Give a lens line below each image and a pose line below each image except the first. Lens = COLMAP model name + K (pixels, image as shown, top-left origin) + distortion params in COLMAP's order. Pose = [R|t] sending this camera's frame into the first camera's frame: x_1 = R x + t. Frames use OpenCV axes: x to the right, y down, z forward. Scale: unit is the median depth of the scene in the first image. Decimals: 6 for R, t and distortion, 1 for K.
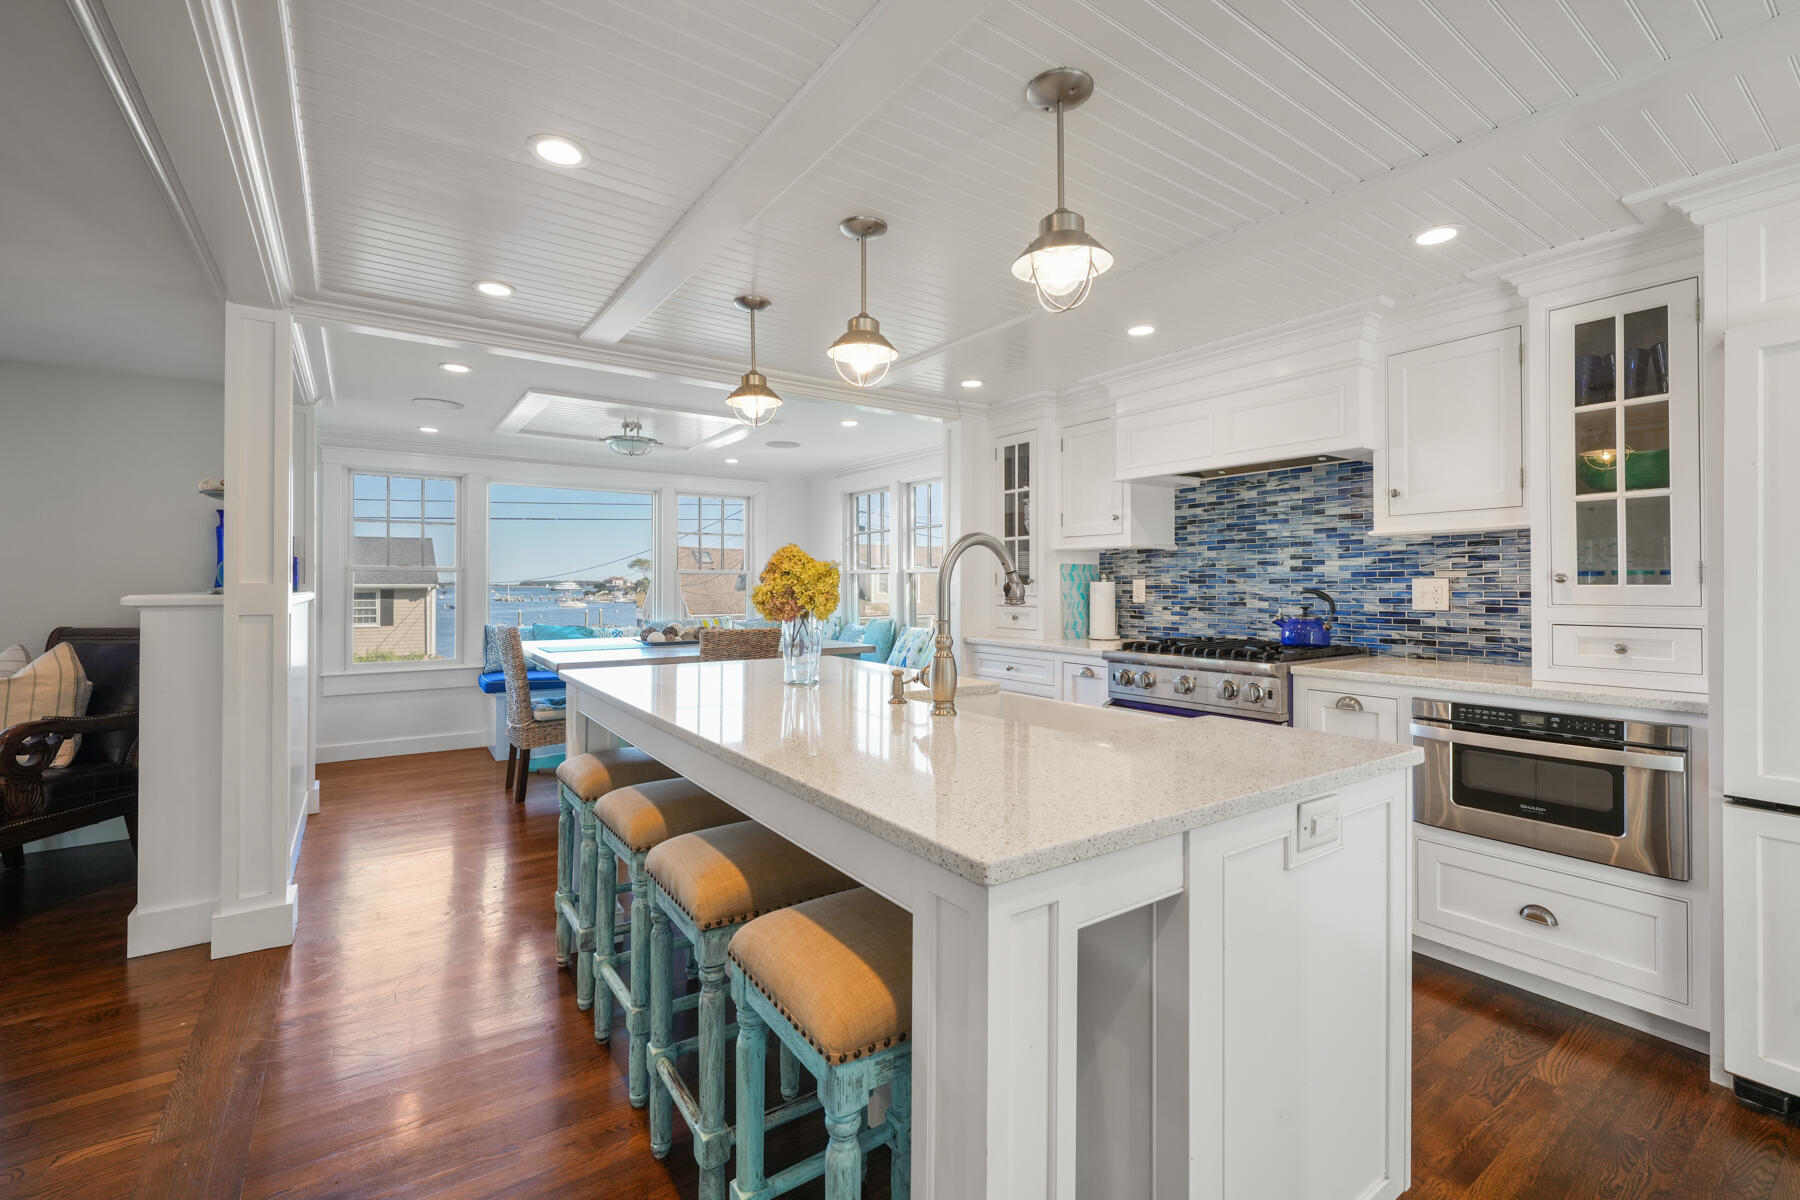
lens RADIAL K [[766.5, 0, 920.5], [0, 766.5, 580.5], [0, 0, 1]] dist [0.002785, -0.001755]
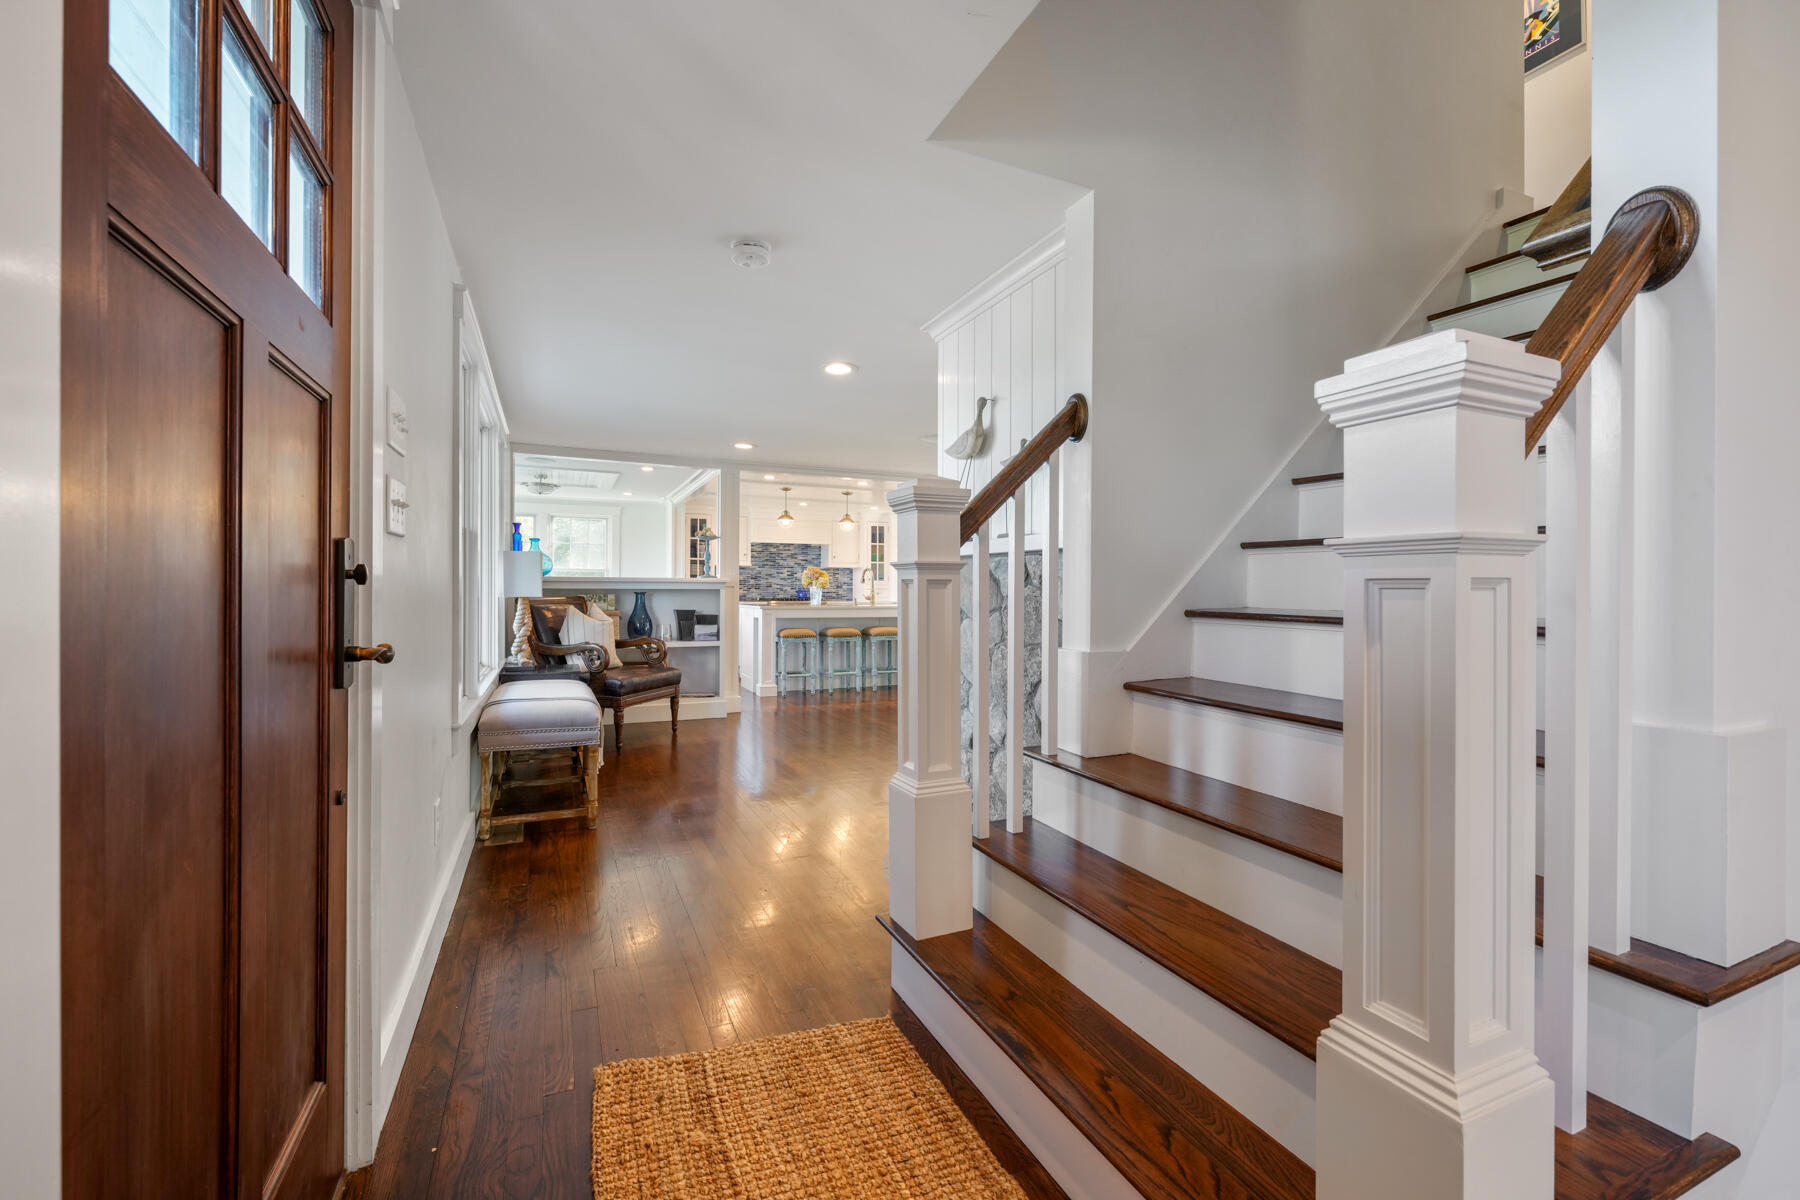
lens RADIAL K [[766.5, 0, 915.7], [0, 766.5, 588.3], [0, 0, 1]] dist [0.002785, -0.001755]
pose [[0.195770, 0.002978, 0.980645, -2.267523], [-0.010712, 0.999942, -0.000899, 0.032156], [-0.980591, -0.010328, 0.195790, -0.120598]]
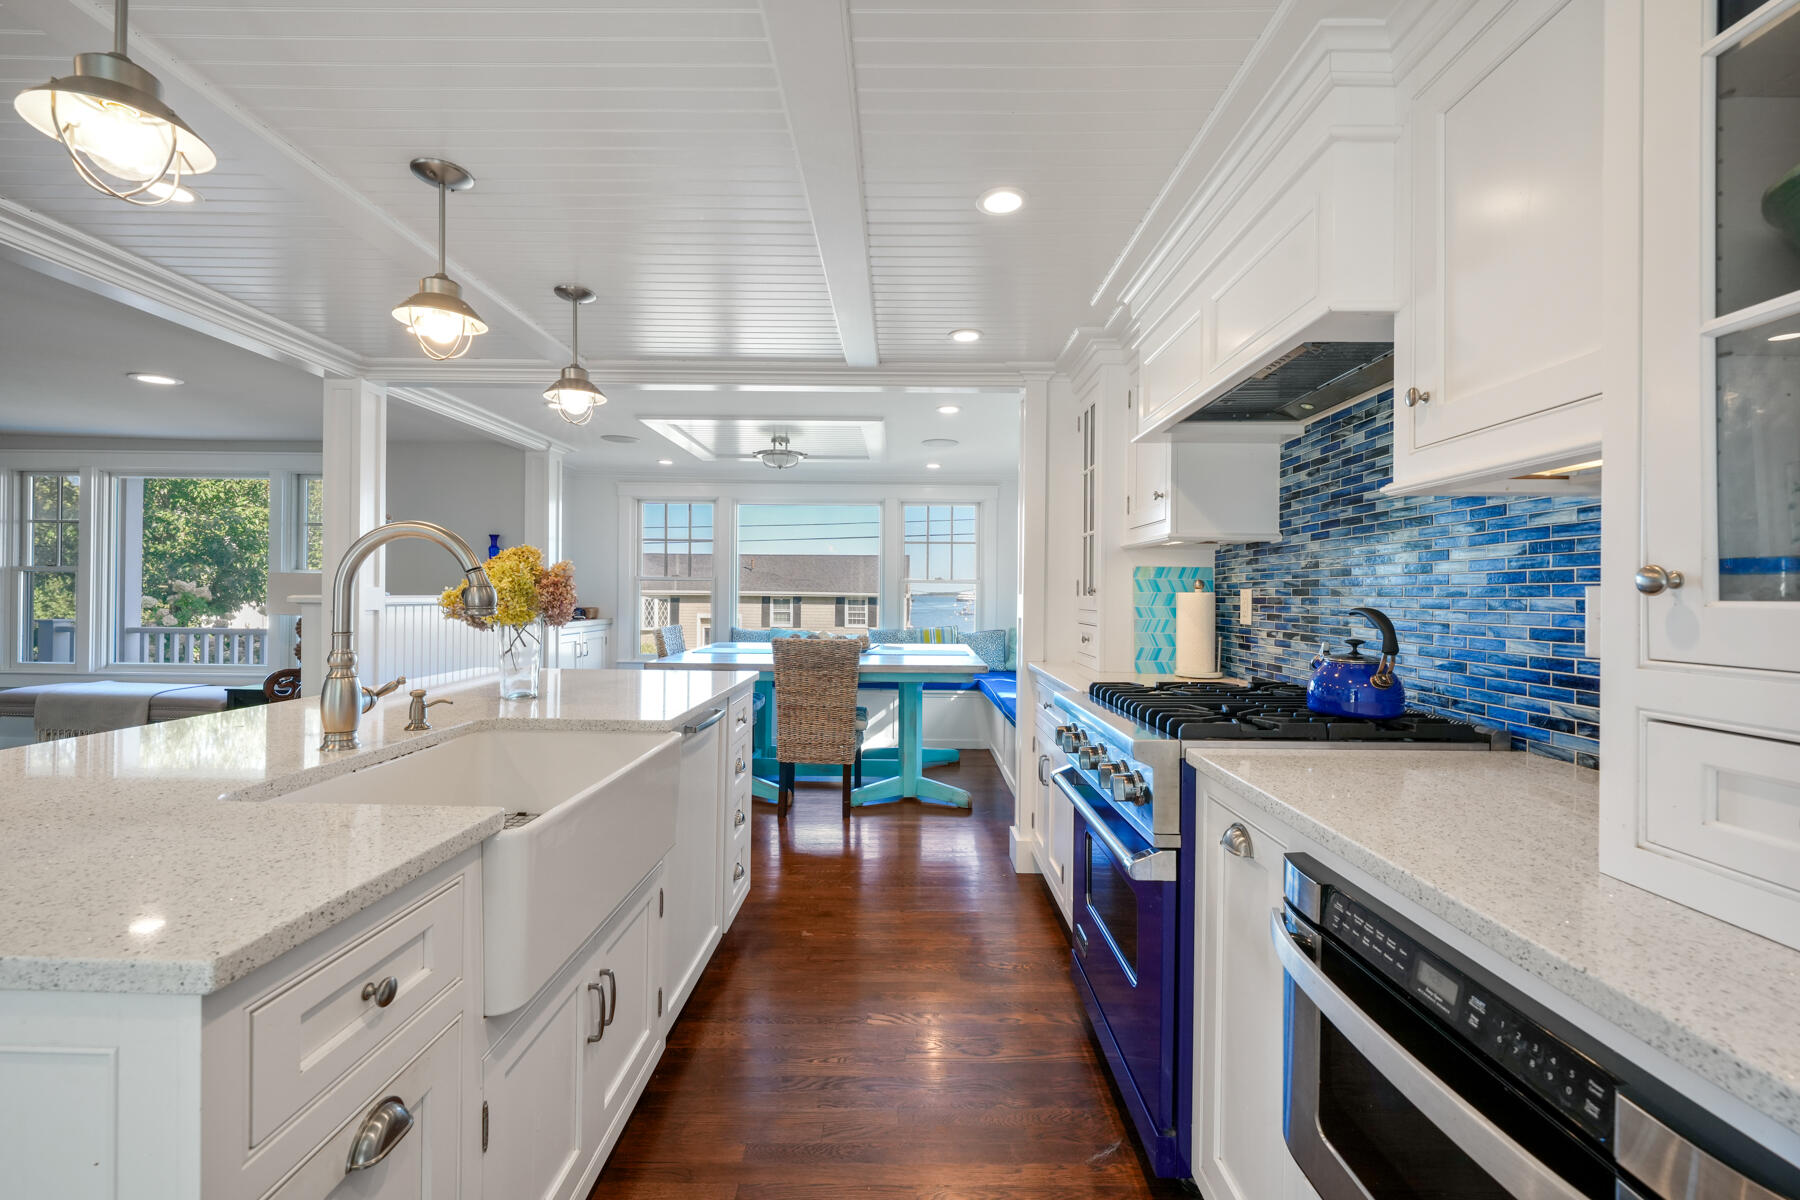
lens RADIAL K [[766.5, 0, 905.6], [0, 766.5, 594.9], [0, 0, 1]] dist [0.002785, -0.001755]
pose [[0.803625, 0.008250, -0.595079, 0.474675], [-0.006228, 0.999966, 0.005452, 0.001845], [0.595104, -0.000675, 0.803648, 0.330944]]
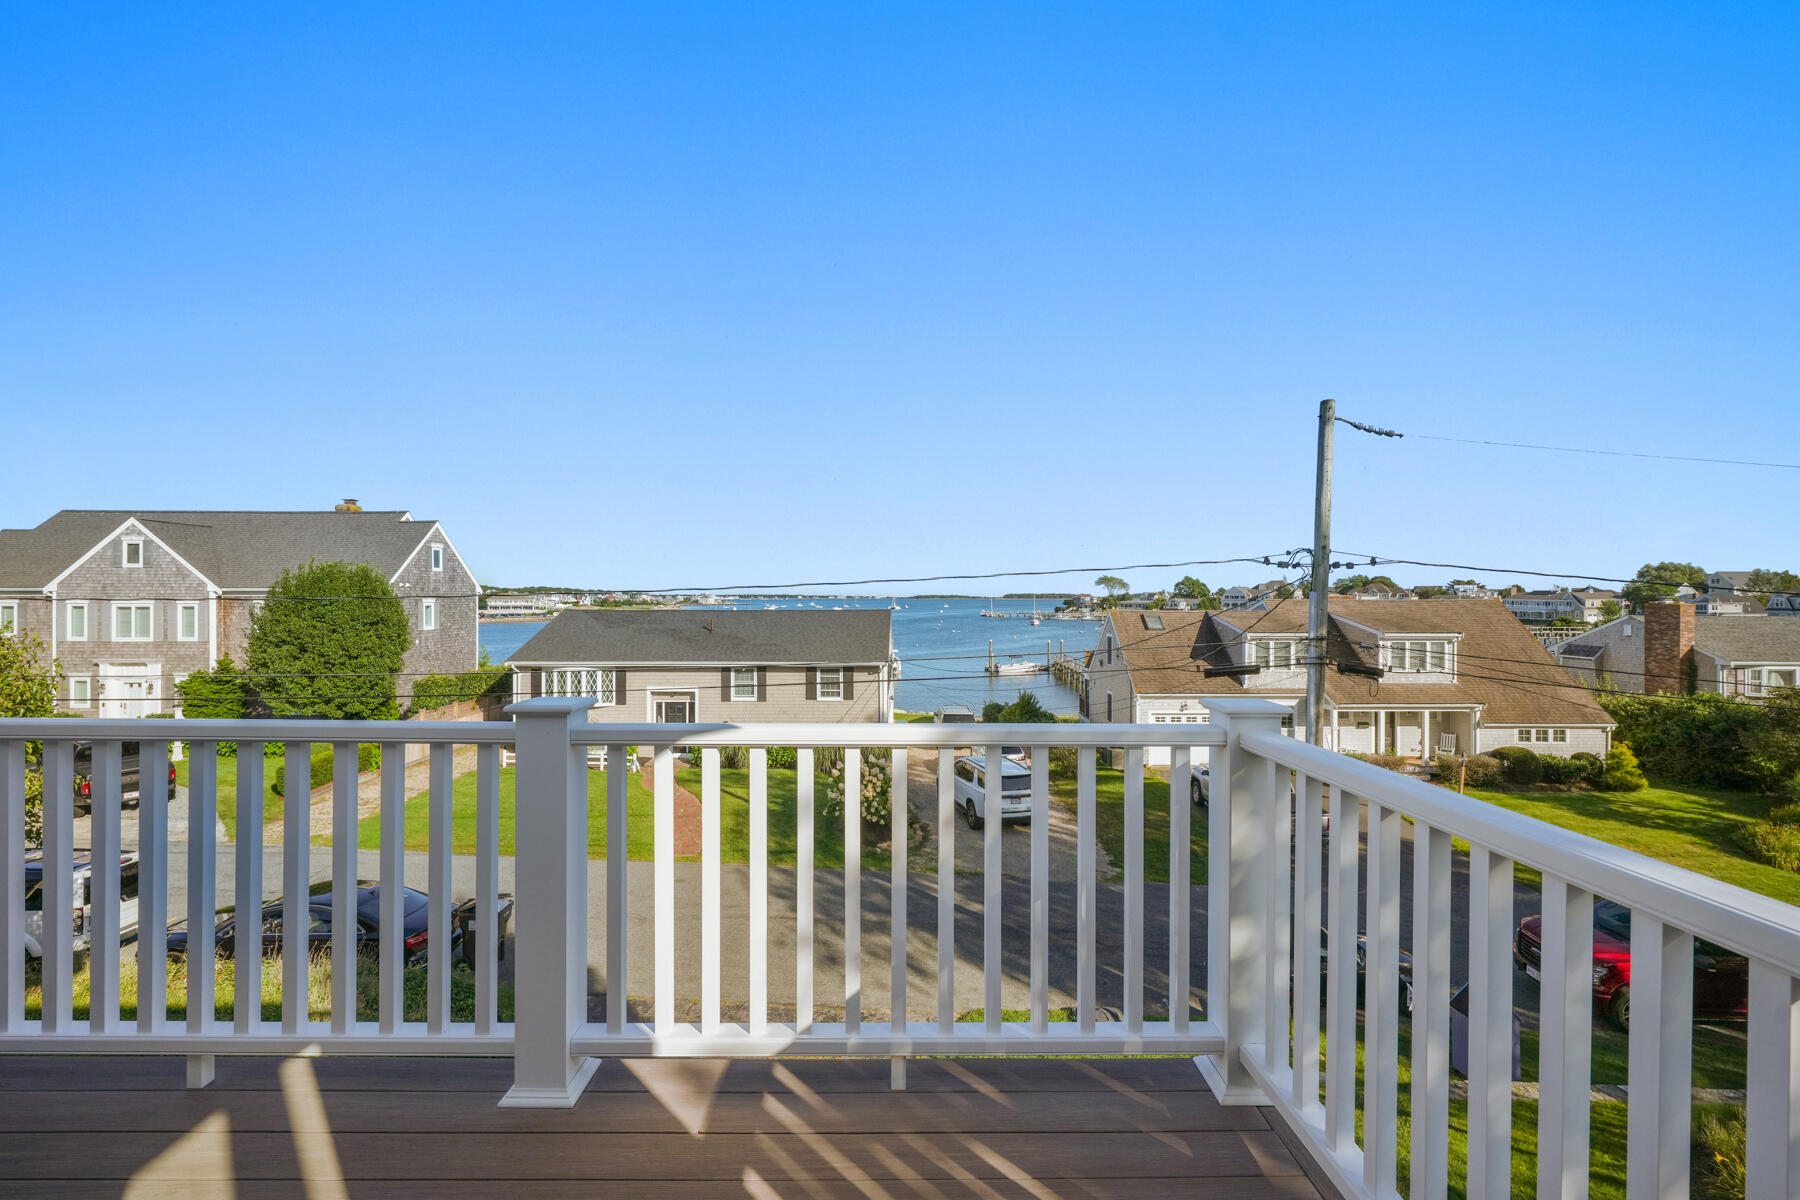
lens RADIAL K [[766.5, 0, 919.0], [0, 766.5, 594.7], [0, 0, 1]] dist [0.002785, -0.001755]
pose [[0.827967, 0.002487, -0.560772, -0.106163], [0.001955, 0.999971, 0.007321, -0.616304], [0.560774, -0.007157, 0.827938, 1.122623]]
